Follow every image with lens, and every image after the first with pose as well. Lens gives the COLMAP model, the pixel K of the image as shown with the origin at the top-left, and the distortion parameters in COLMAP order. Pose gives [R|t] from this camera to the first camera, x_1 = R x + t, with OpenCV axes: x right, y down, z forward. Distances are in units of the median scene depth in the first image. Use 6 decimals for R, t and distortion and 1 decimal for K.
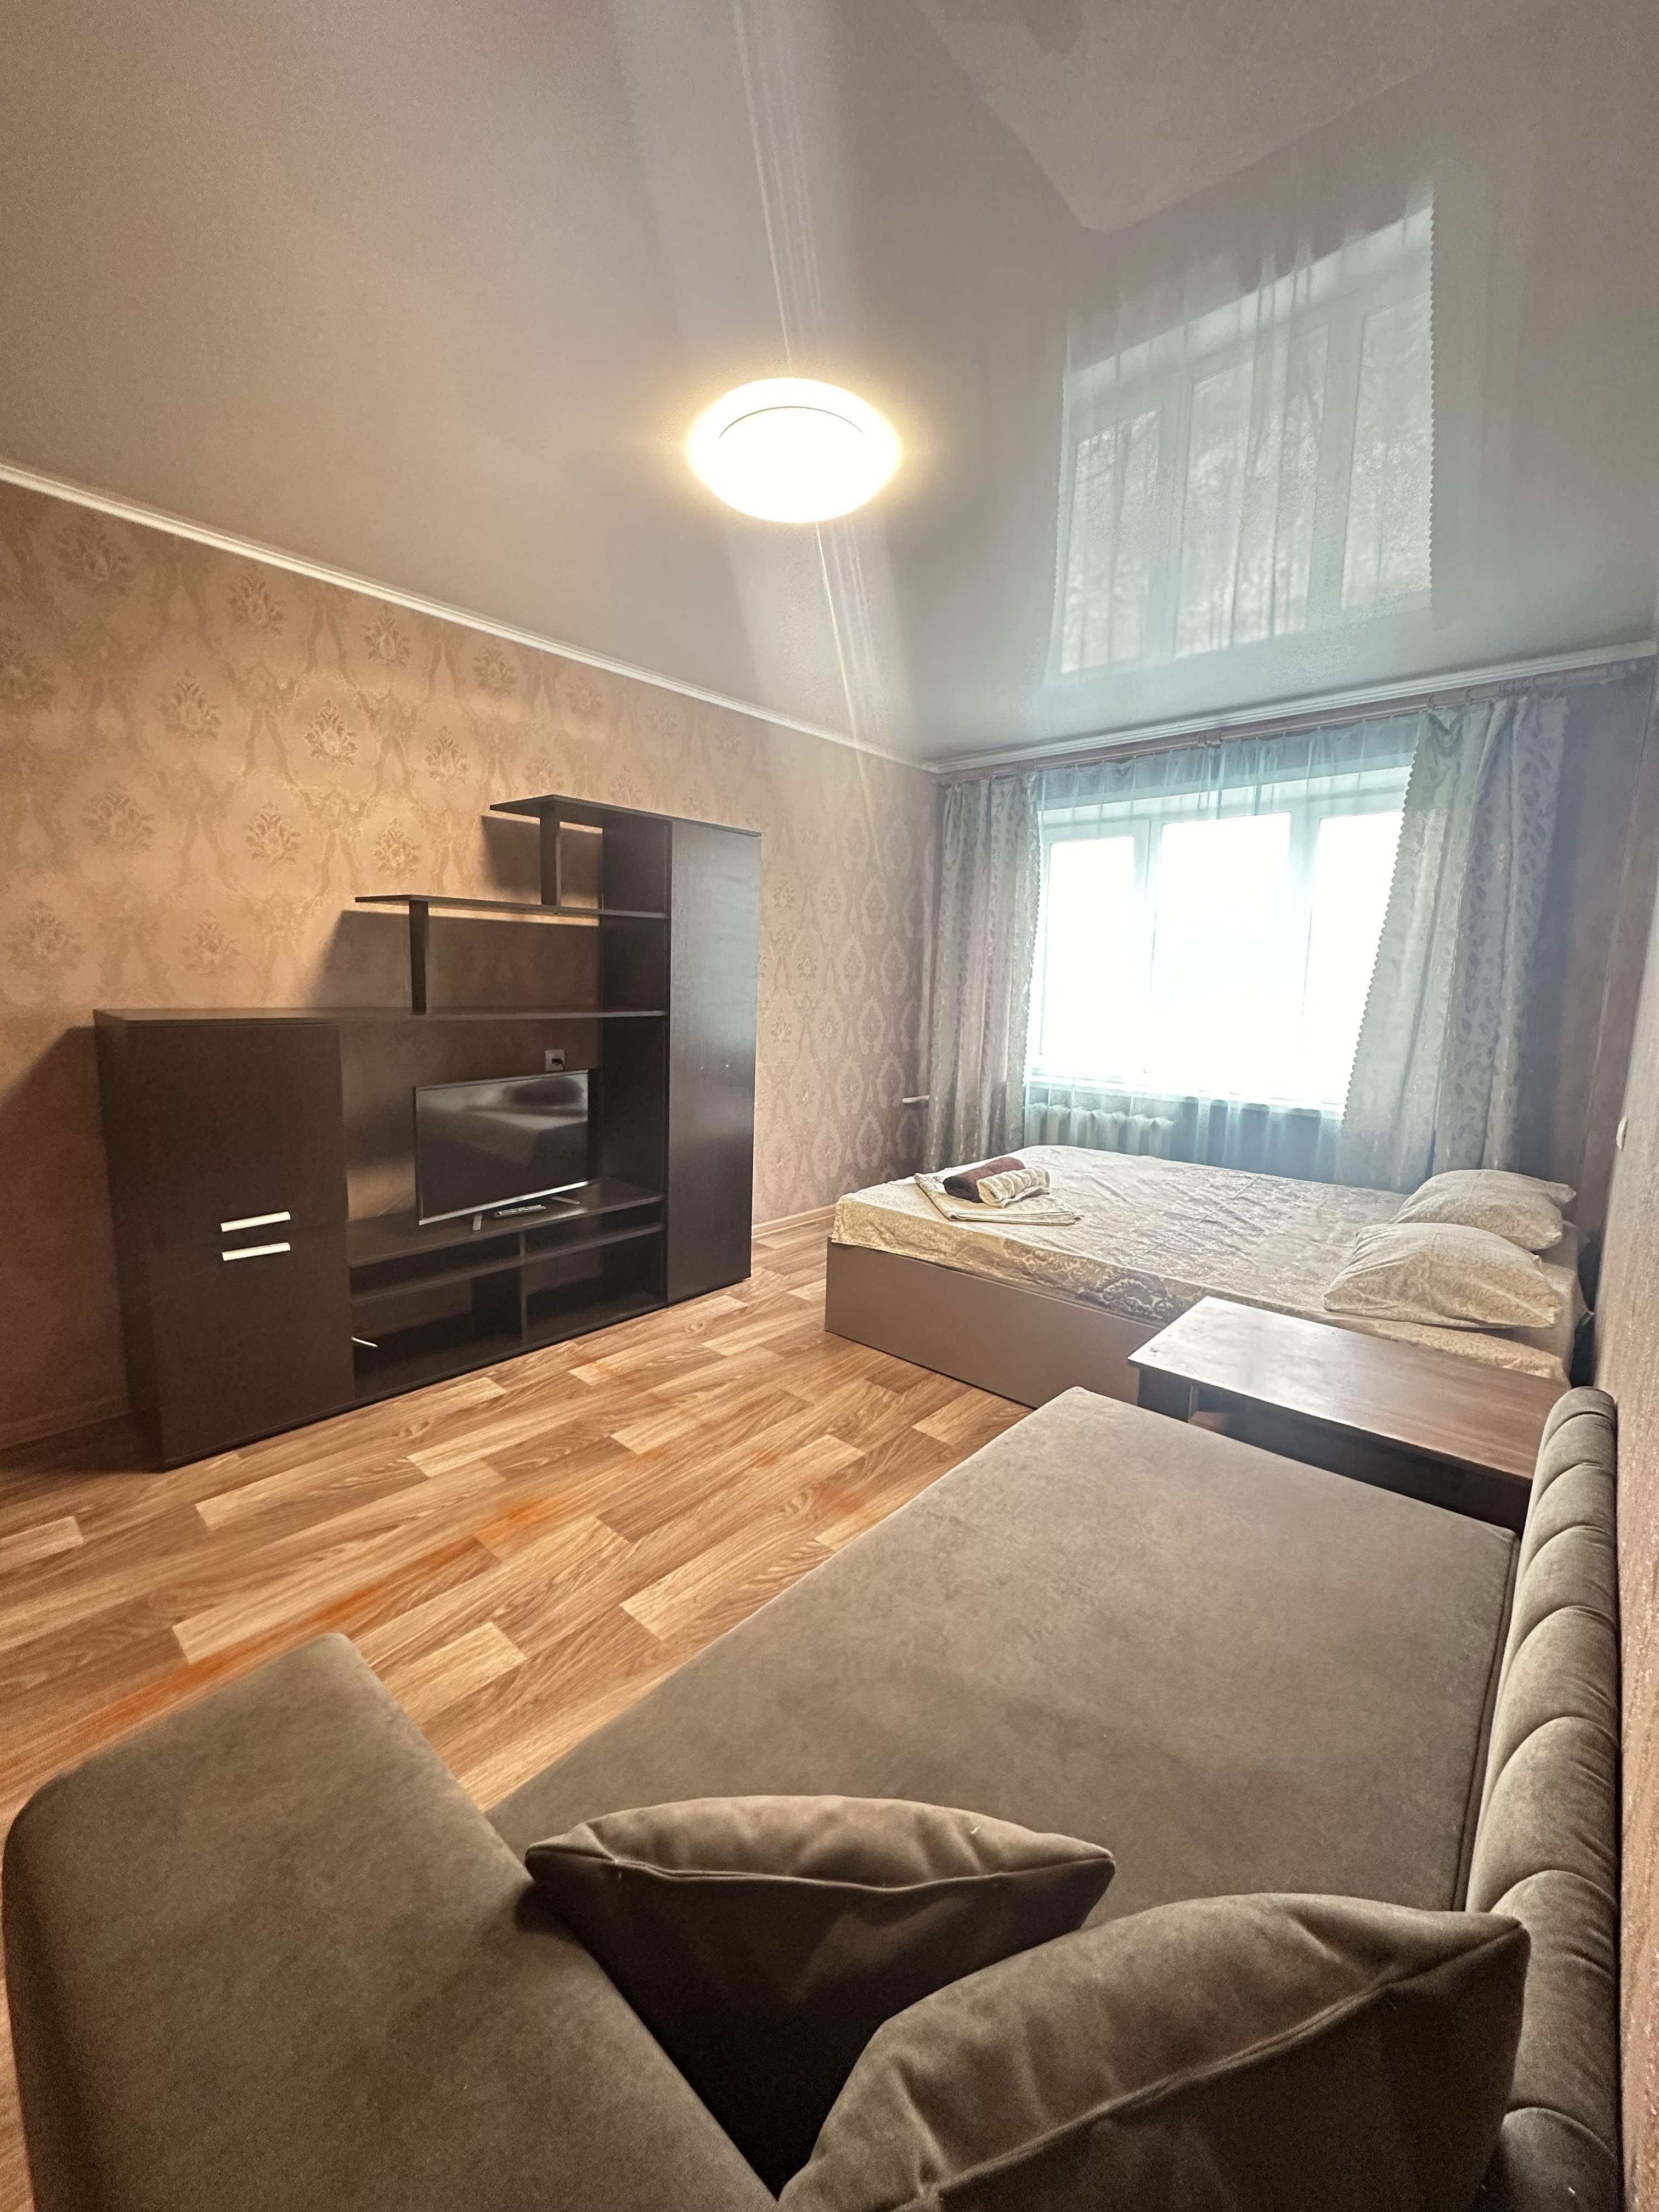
lens RADIAL K [[875.1, 0, 832.2], [0, 875.1, 1096.9], [0, 0, 1]] dist [-0.002151, 0.000464]
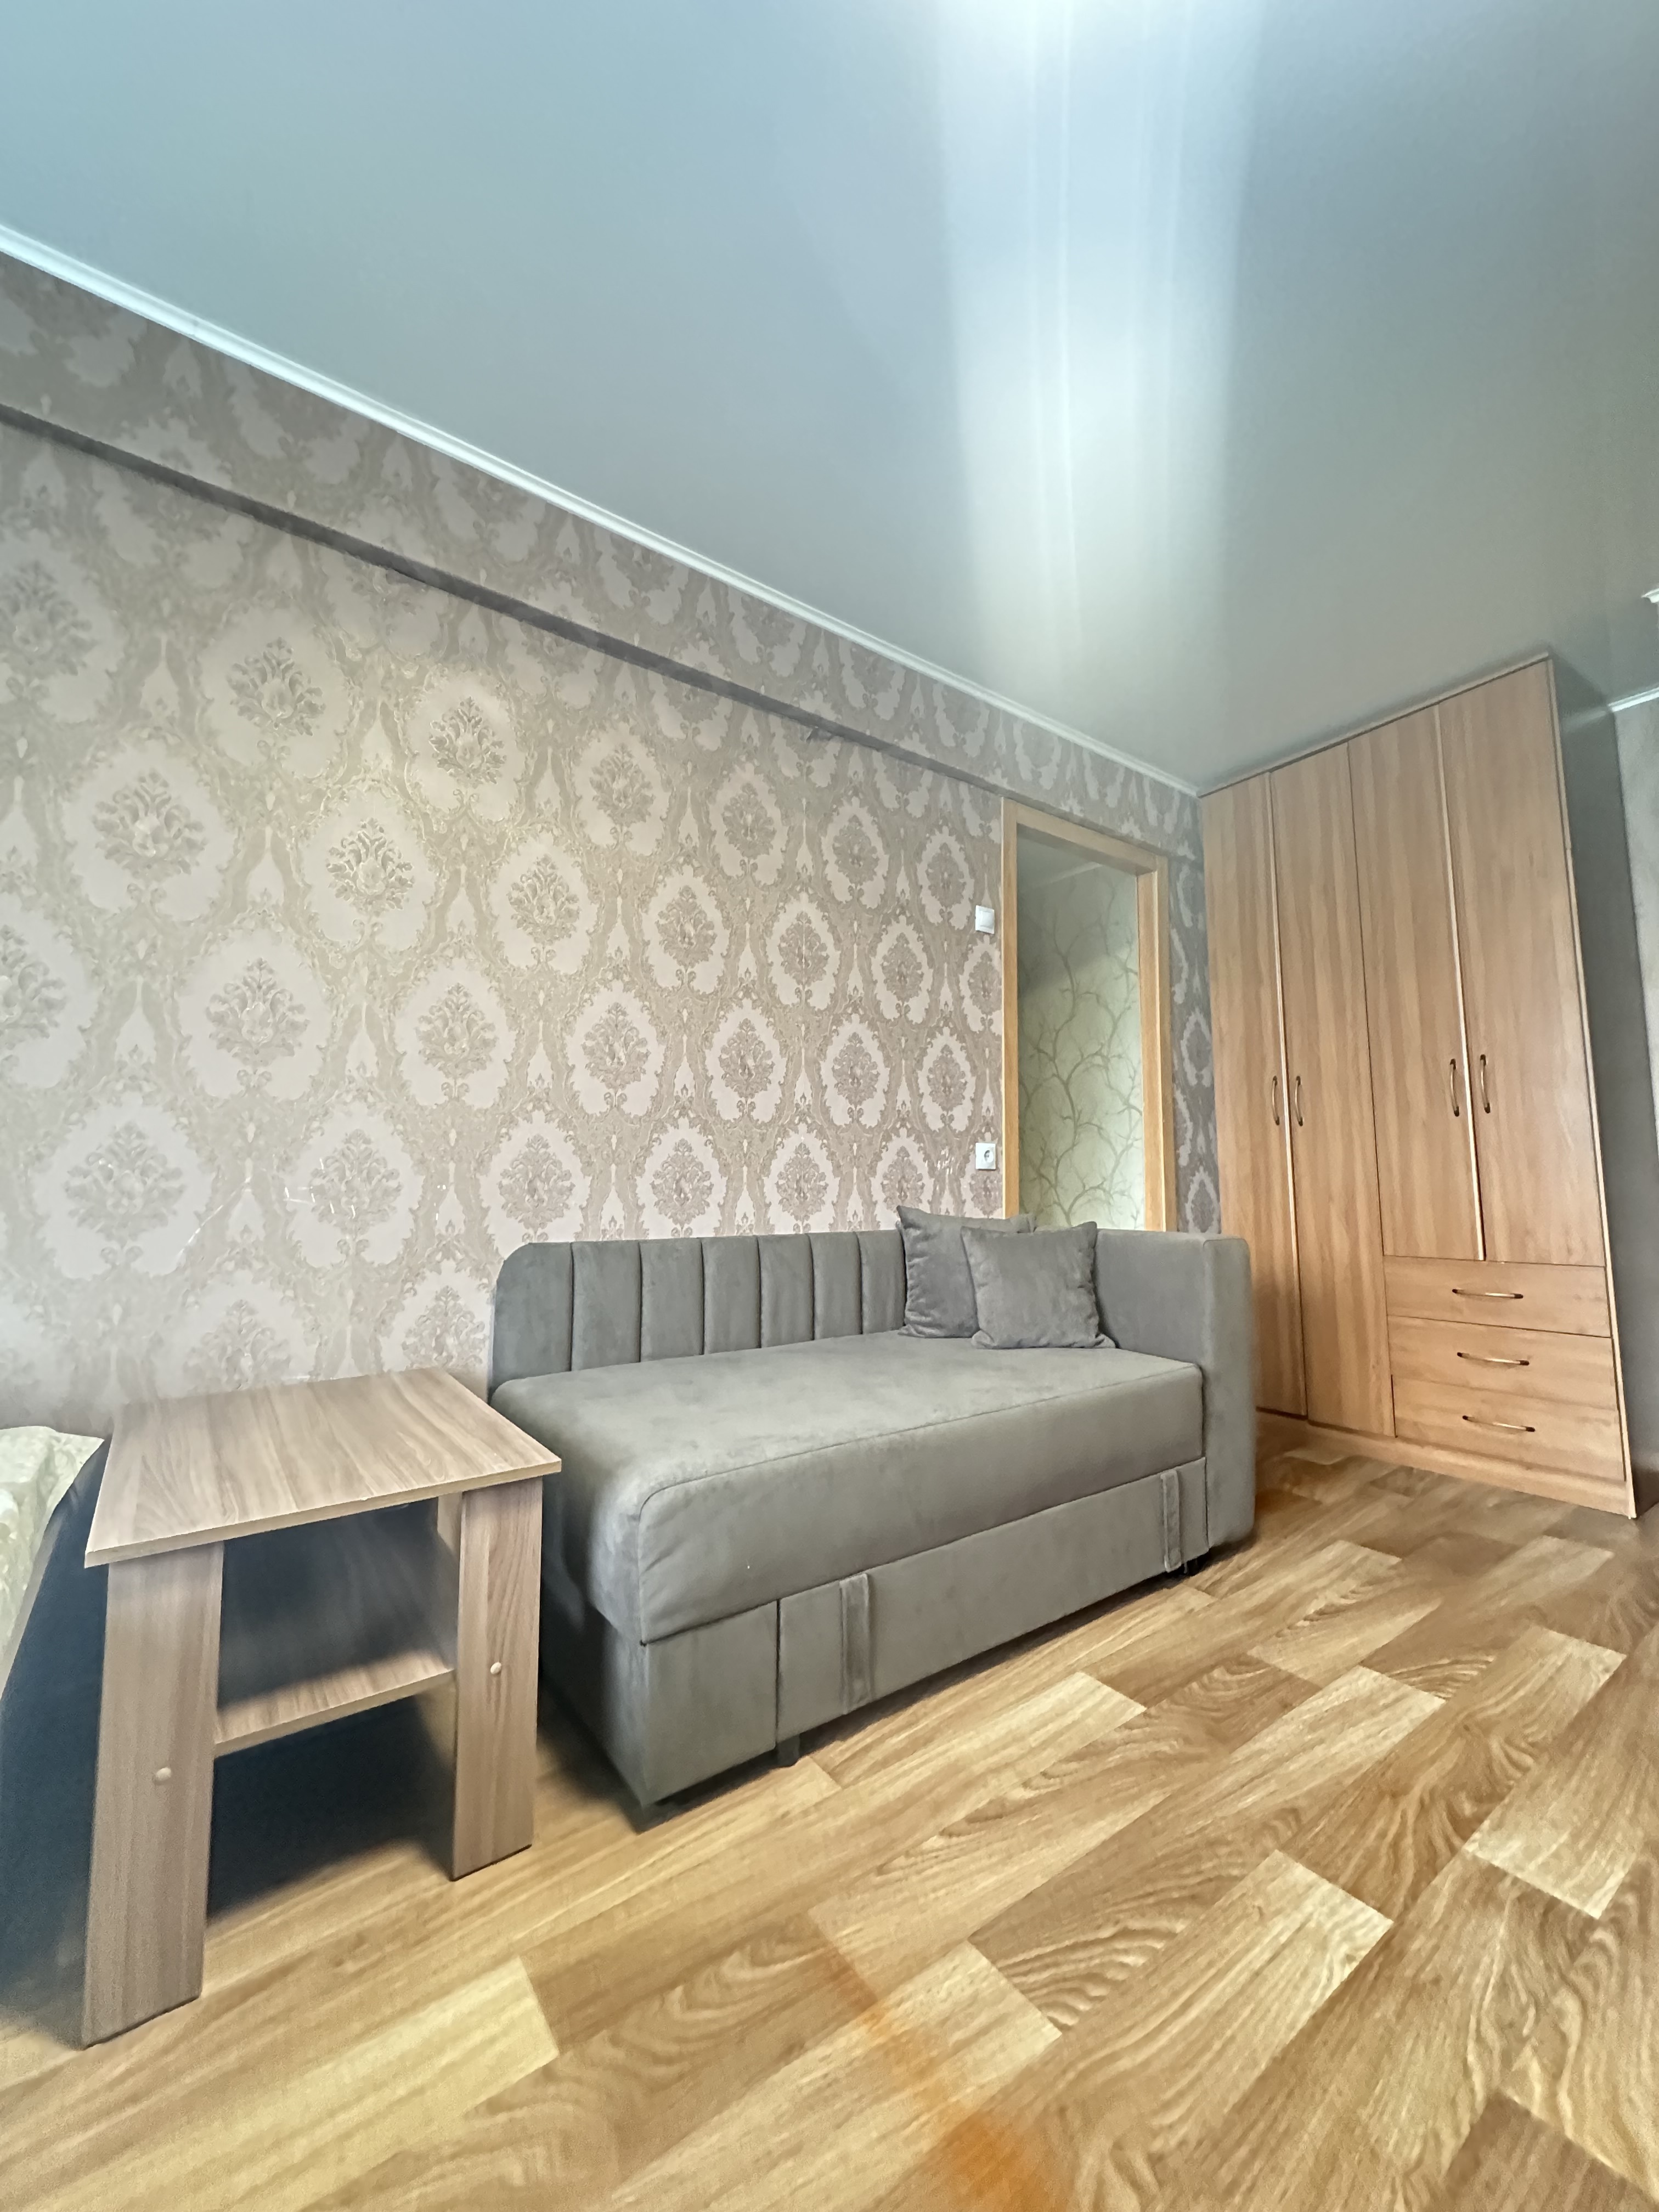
lens RADIAL K [[875.1, 0, 830.2], [0, 875.1, 1105.9], [0, 0, 1]] dist [-0.002151, 0.000464]
pose [[-0.975561, -0.006724, 0.219627, 0.000031], [0.006970, 0.998082, 0.061514, -0.003474], [-0.219620, 0.061542, -0.973643, 1.161924]]
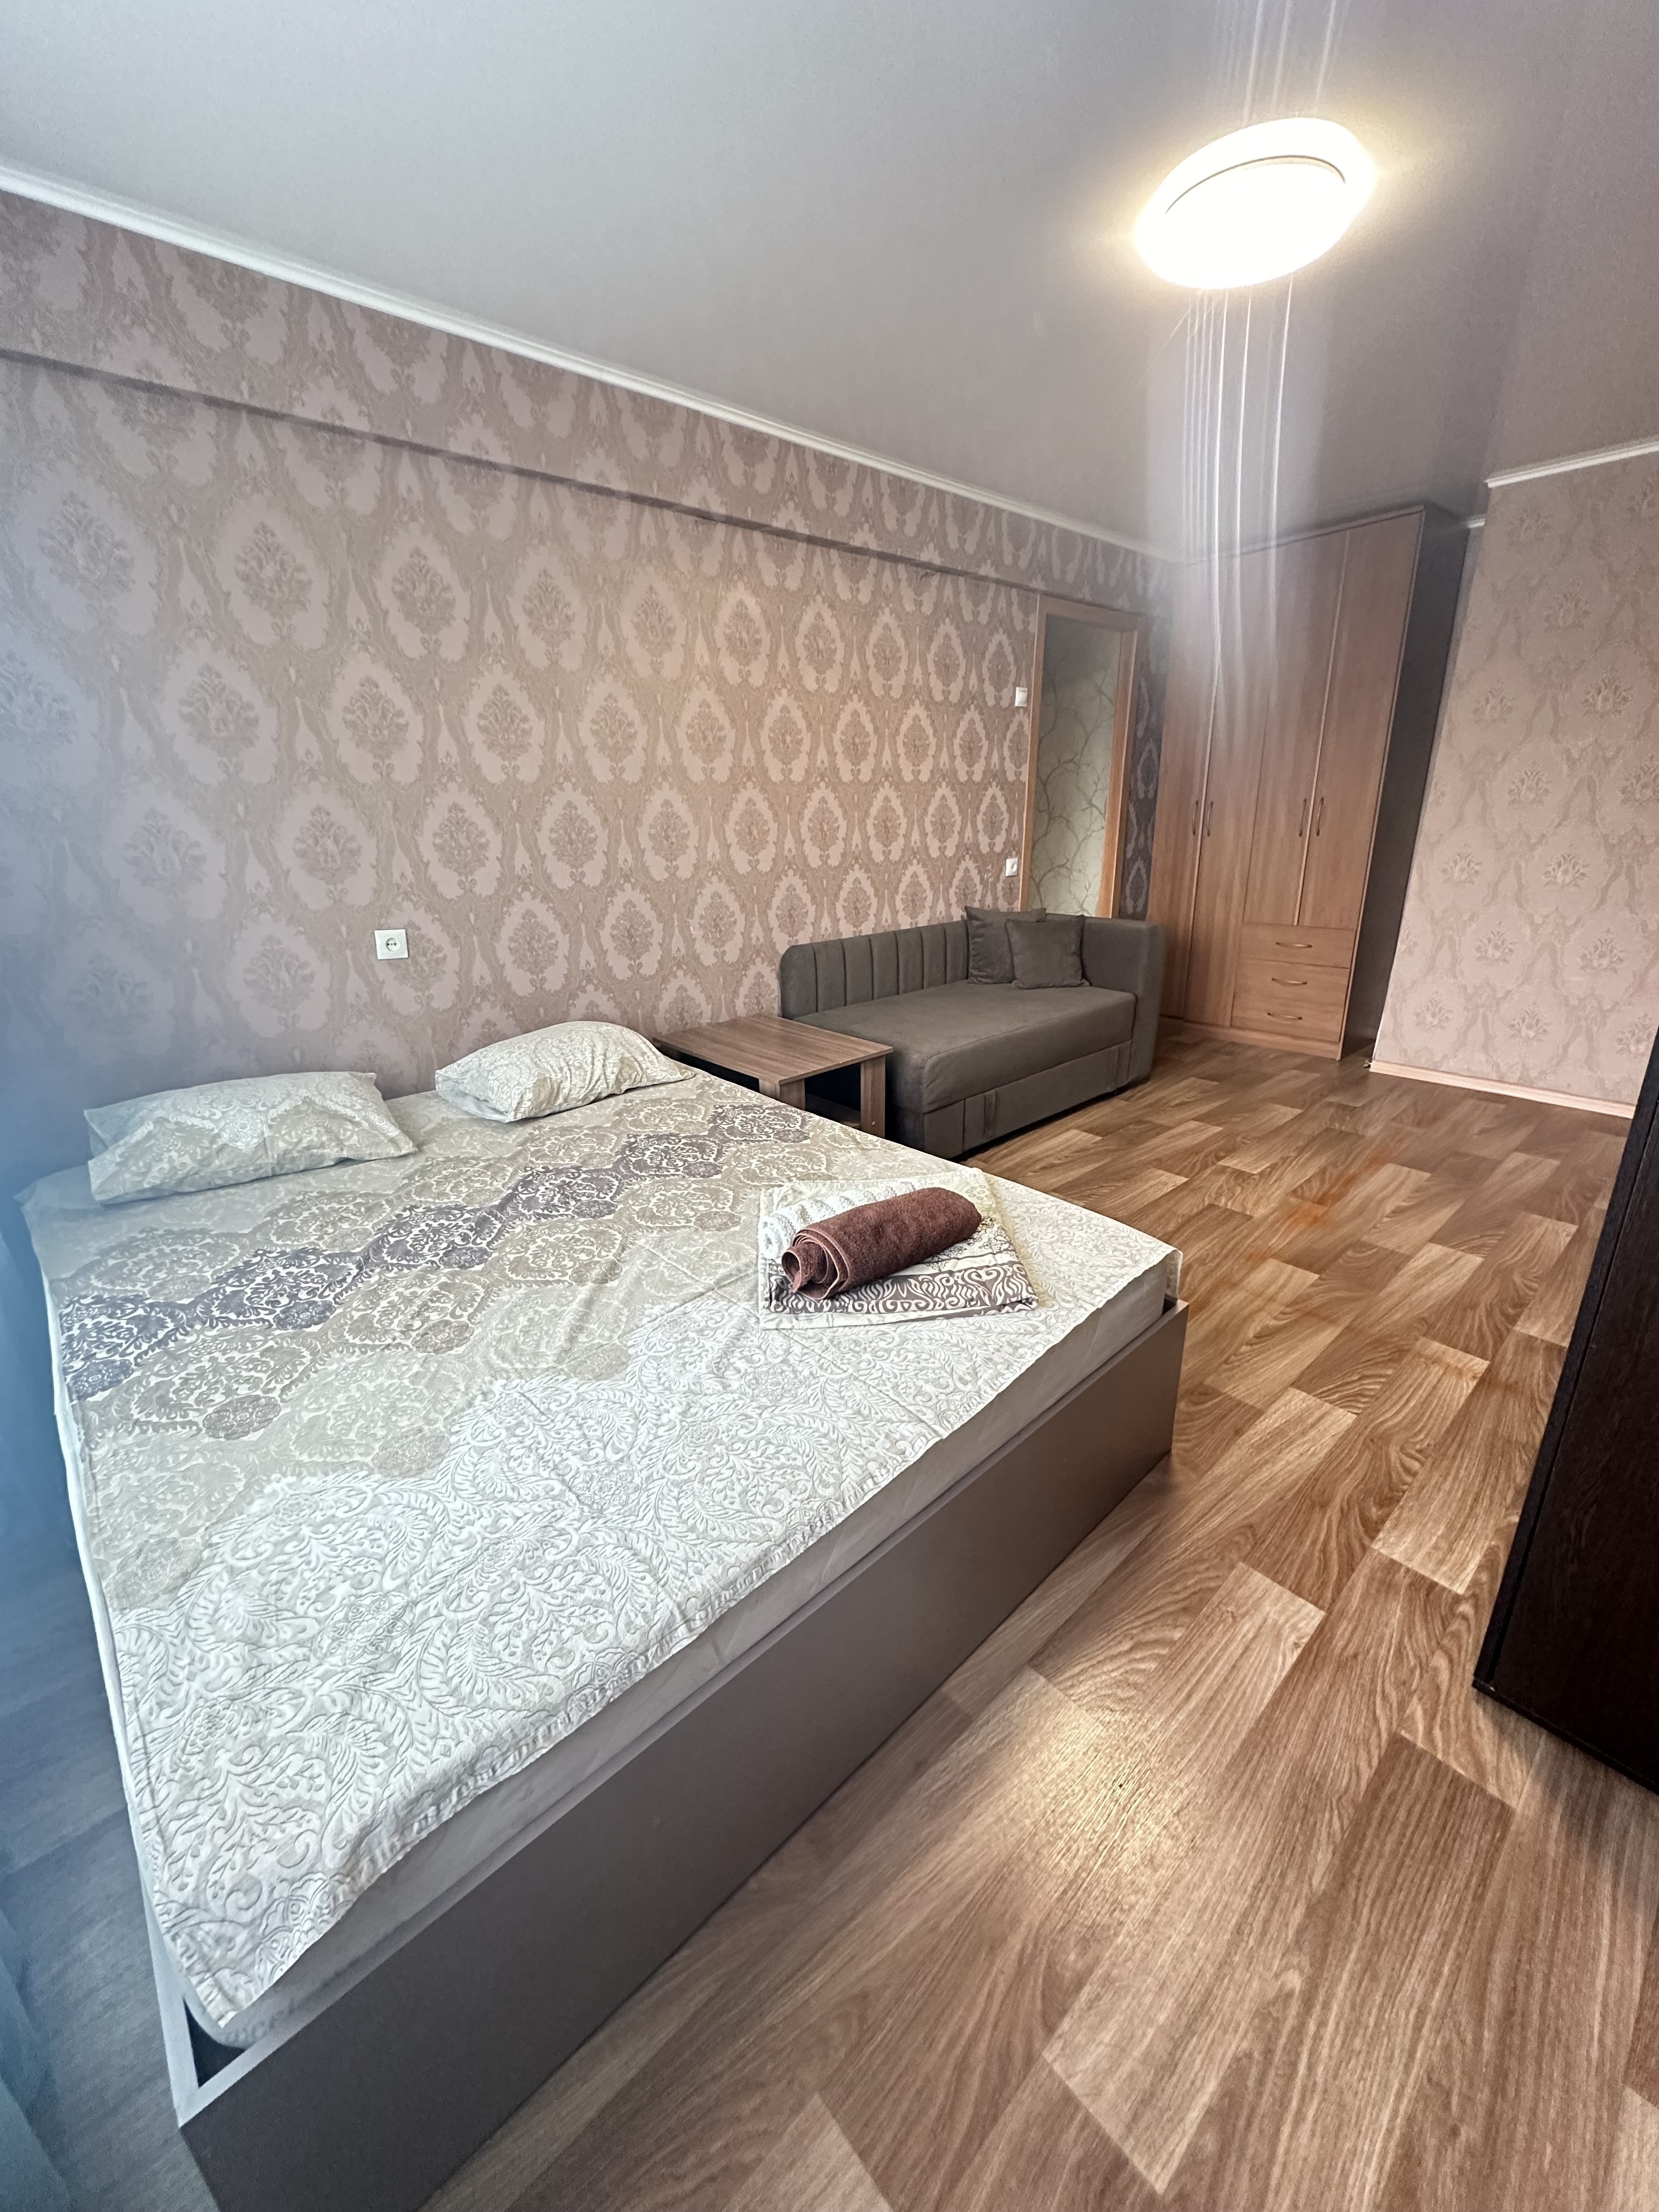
lens RADIAL K [[875.1, 0, 829.7], [0, 875.1, 1103.9], [0, 0, 1]] dist [-0.002151, 0.000464]
pose [[-0.993561, -0.041698, 0.105344, 0.206724], [0.011854, 0.886446, 0.462680, -0.259407], [-0.112675, 0.460950, -0.880244, 1.820402]]
